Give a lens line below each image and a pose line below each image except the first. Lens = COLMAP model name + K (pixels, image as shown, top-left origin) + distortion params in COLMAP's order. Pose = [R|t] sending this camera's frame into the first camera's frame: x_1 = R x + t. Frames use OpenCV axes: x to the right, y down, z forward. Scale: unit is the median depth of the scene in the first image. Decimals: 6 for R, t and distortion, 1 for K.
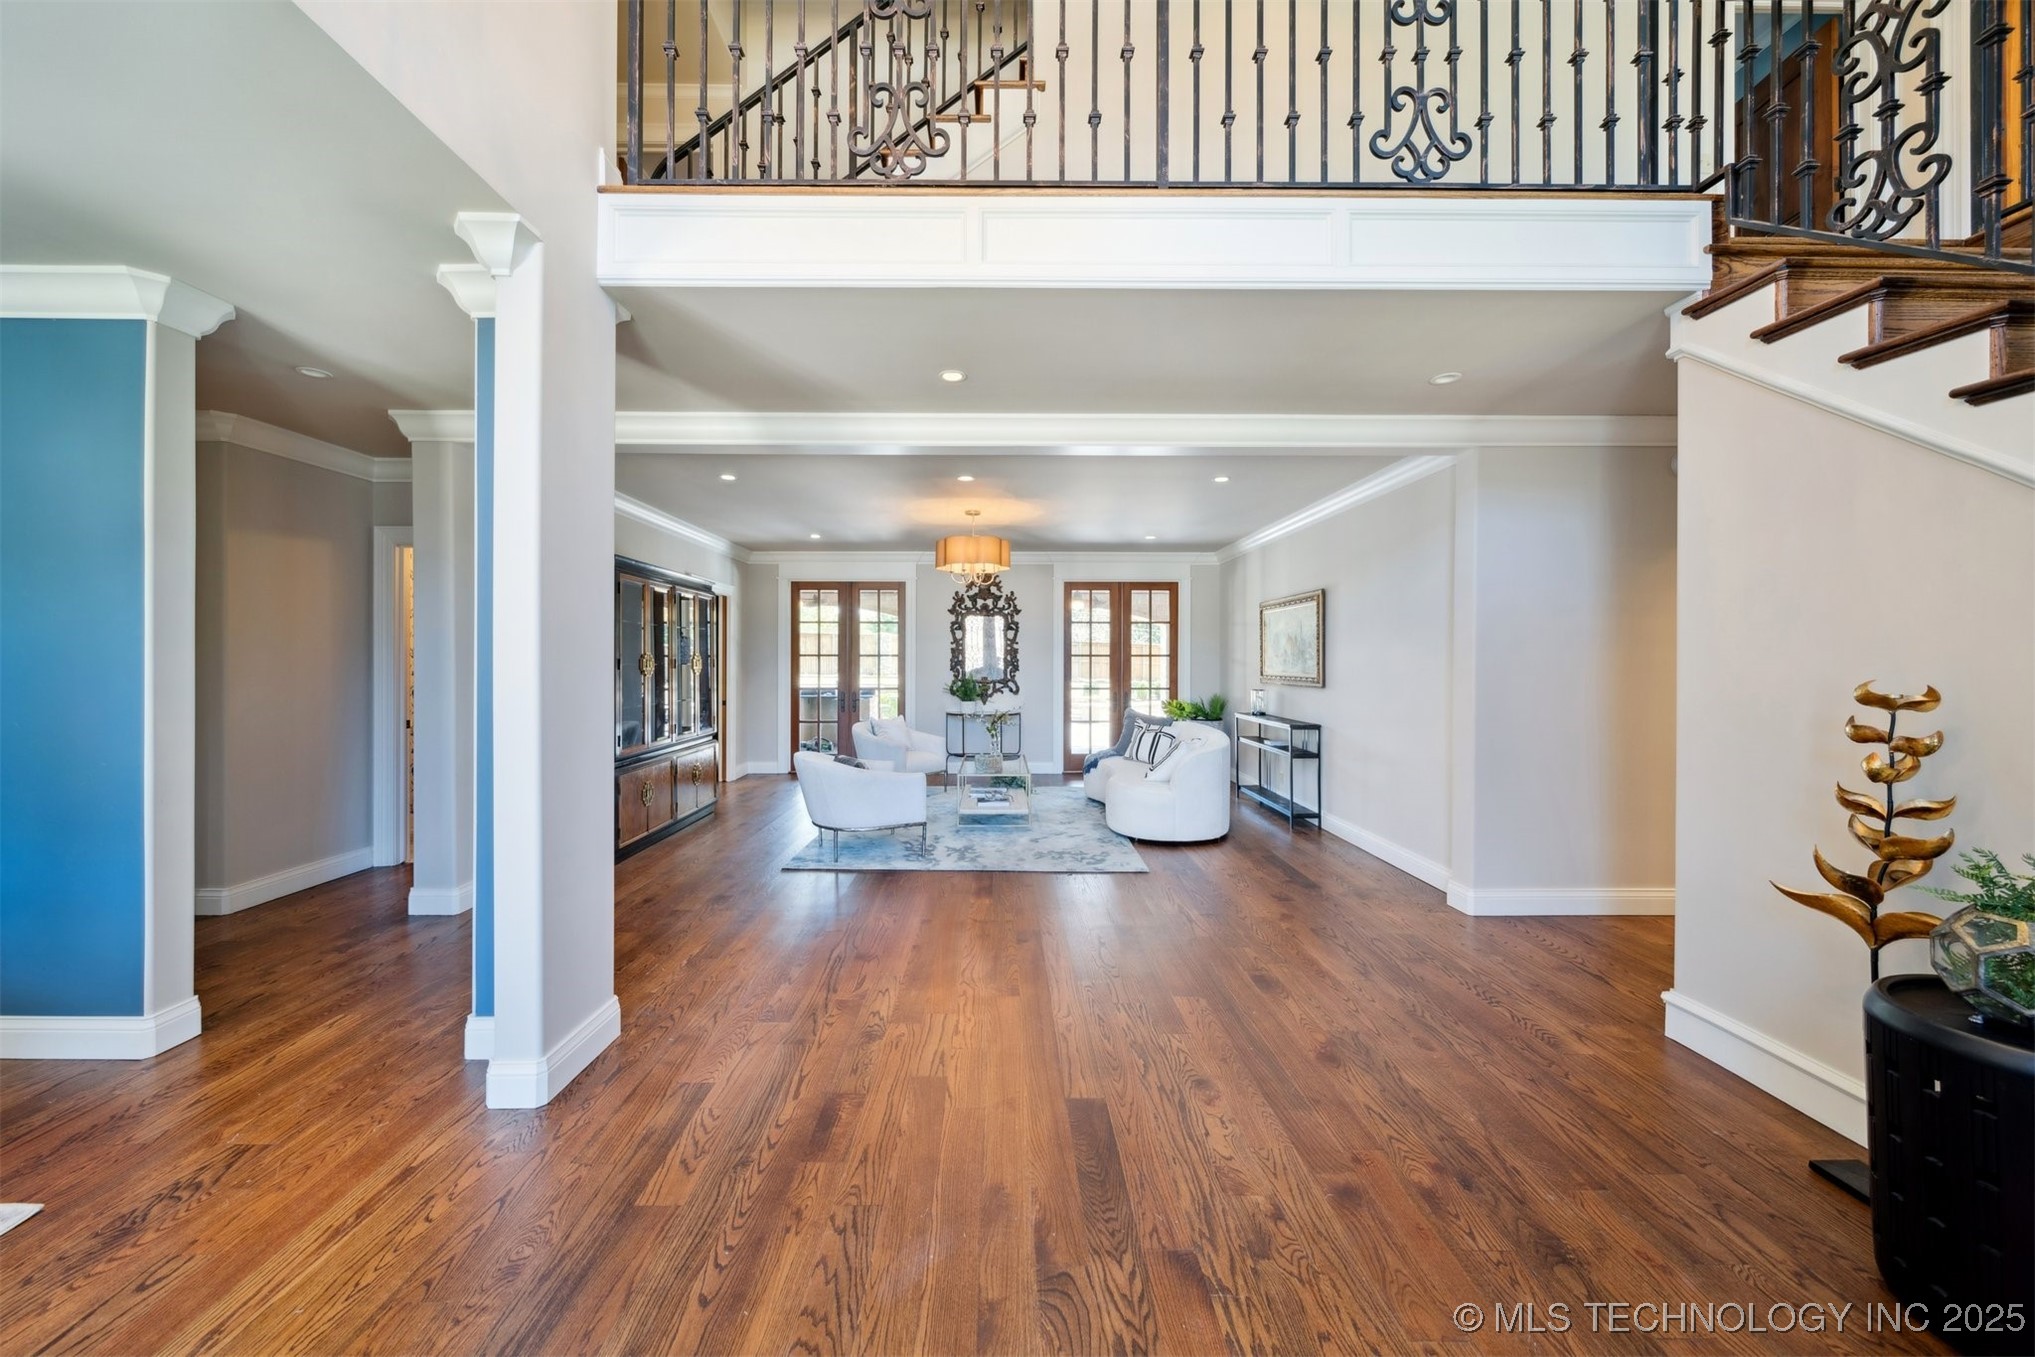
lens RADIAL K [[718.6, 0, 1001.7], [0, 718.6, 666.0], [0, 0, 1]] dist [0.000913, -0.000010]
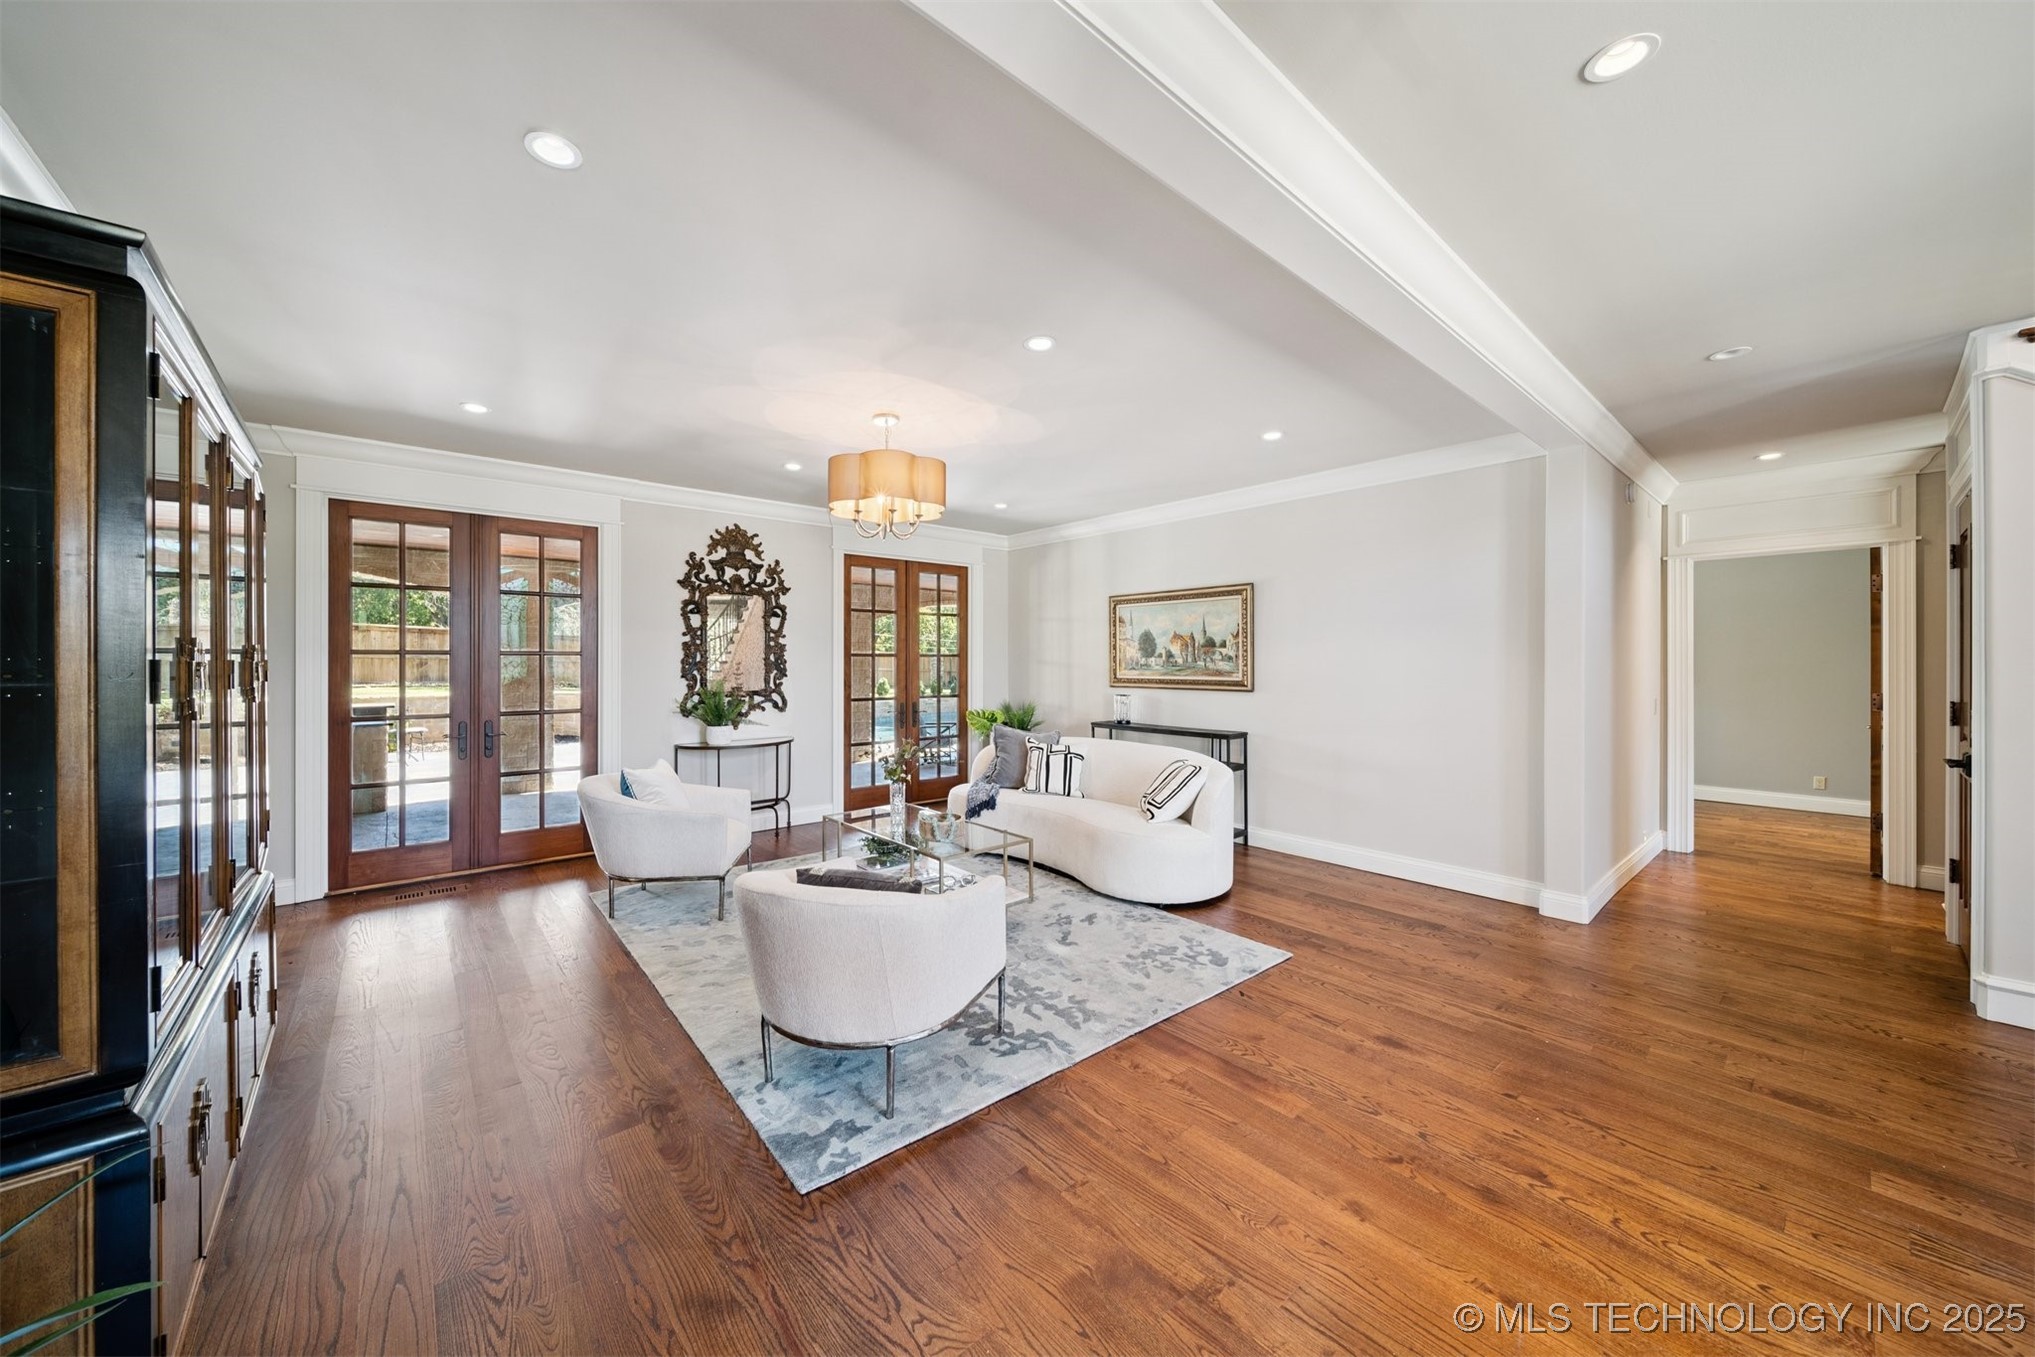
lens RADIAL K [[718.6, 0, 1001.7], [0, 718.6, 666.0], [0, 0, 1]] dist [0.000913, -0.000010]
pose [[0.767200, -0.004366, 0.641393, -0.259276], [0.005080, 0.999987, 0.000730, -0.002952], [-0.641388, 0.002698, 0.767212, 0.341097]]
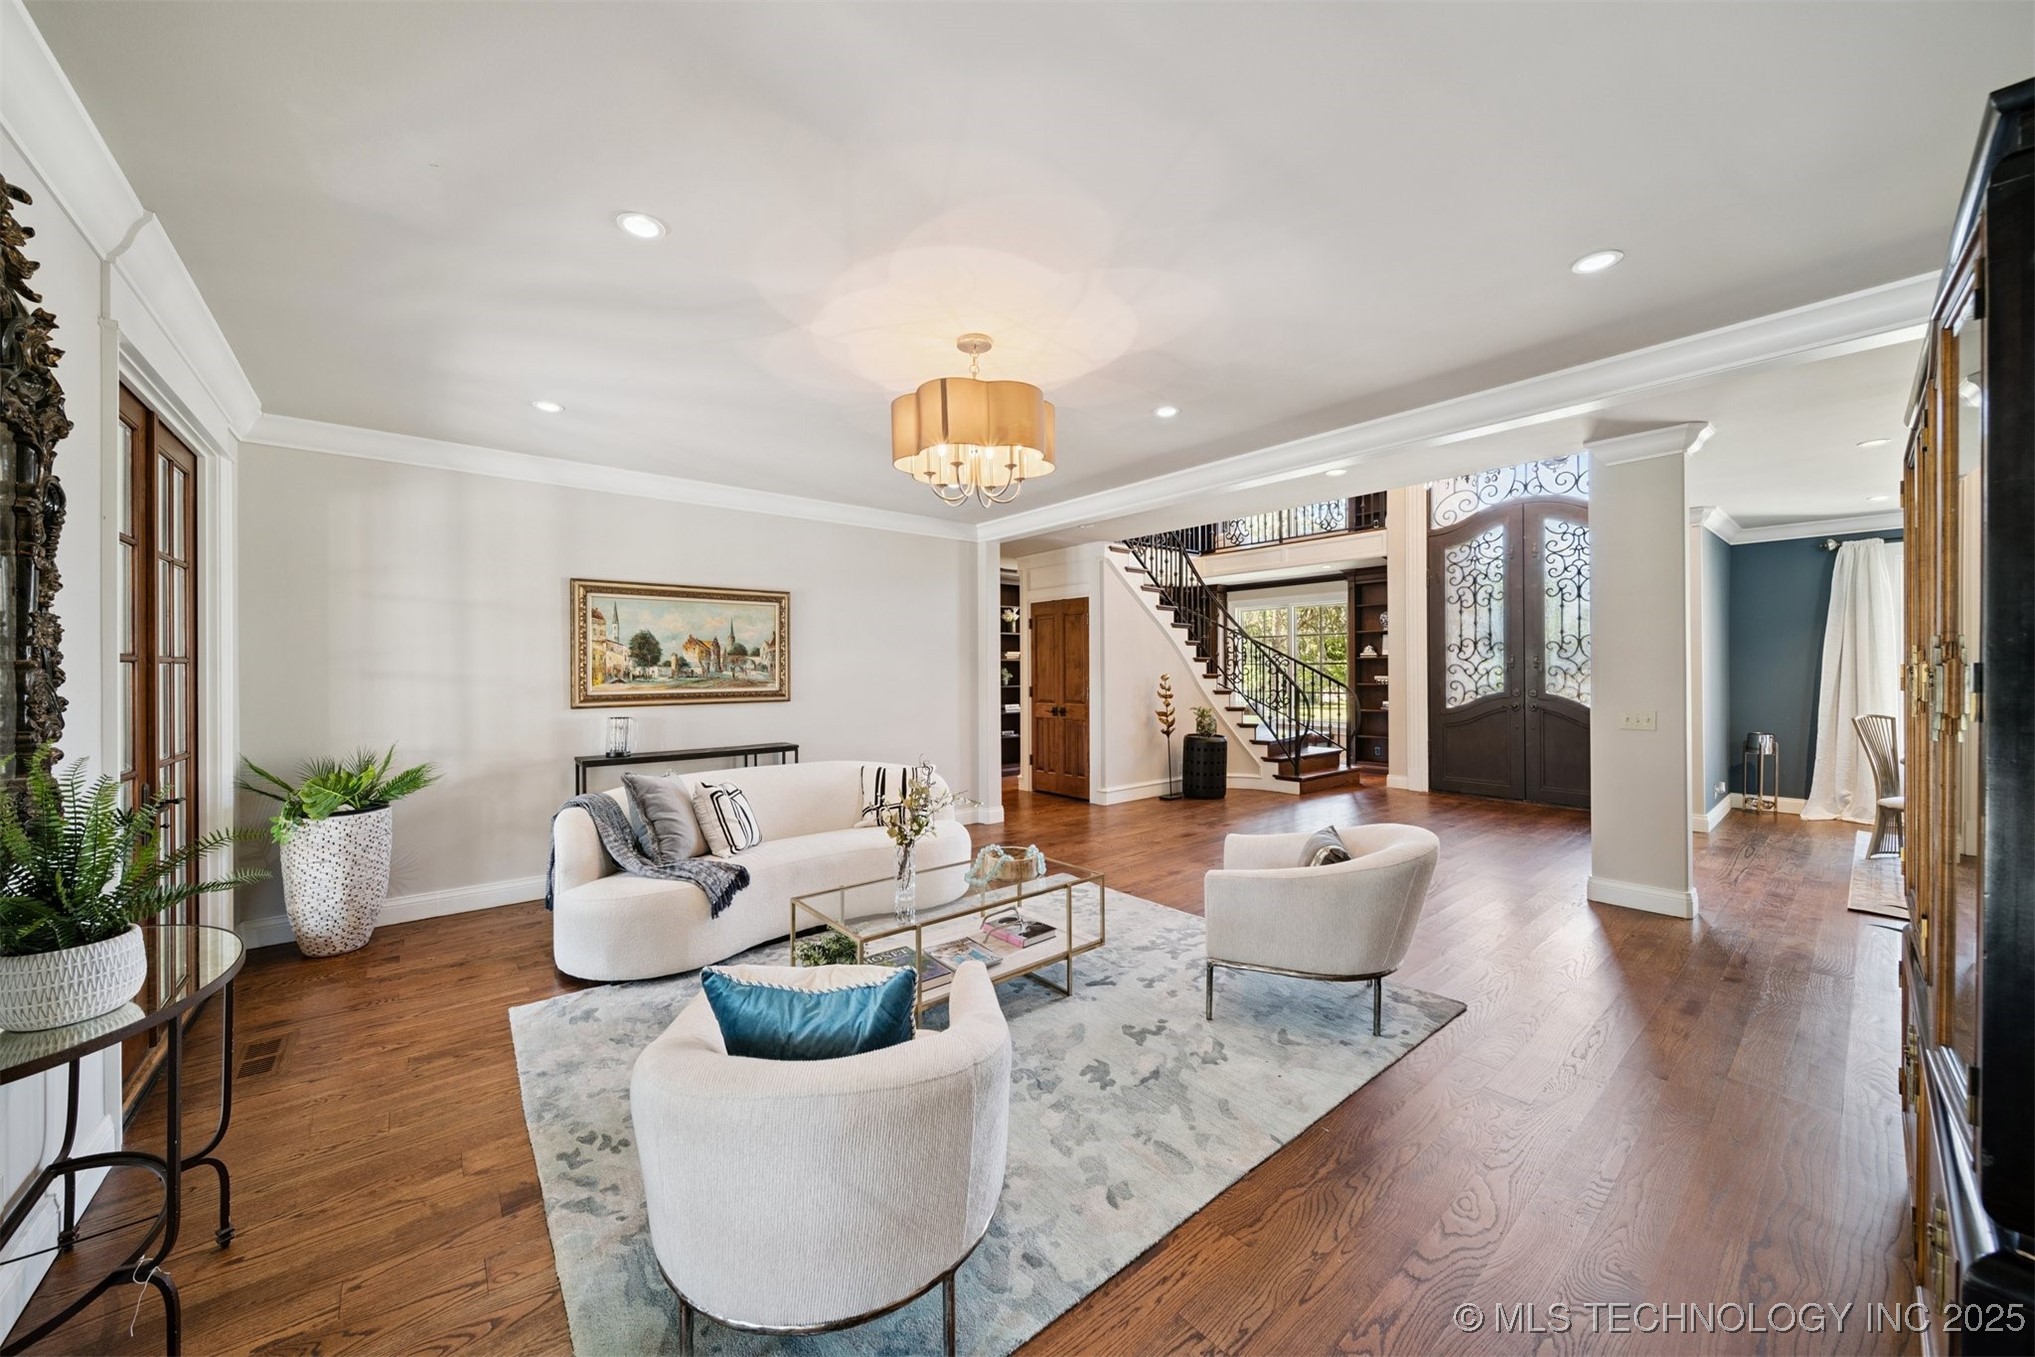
lens RADIAL K [[718.6, 0, 1001.7], [0, 718.6, 666.0], [0, 0, 1]] dist [0.000913, -0.000010]
pose [[-0.628820, 0.009365, 0.777494, -0.292186], [0.014250, 0.999898, -0.000519, -0.006308], [-0.777420, 0.010753, -0.628890, 0.924665]]
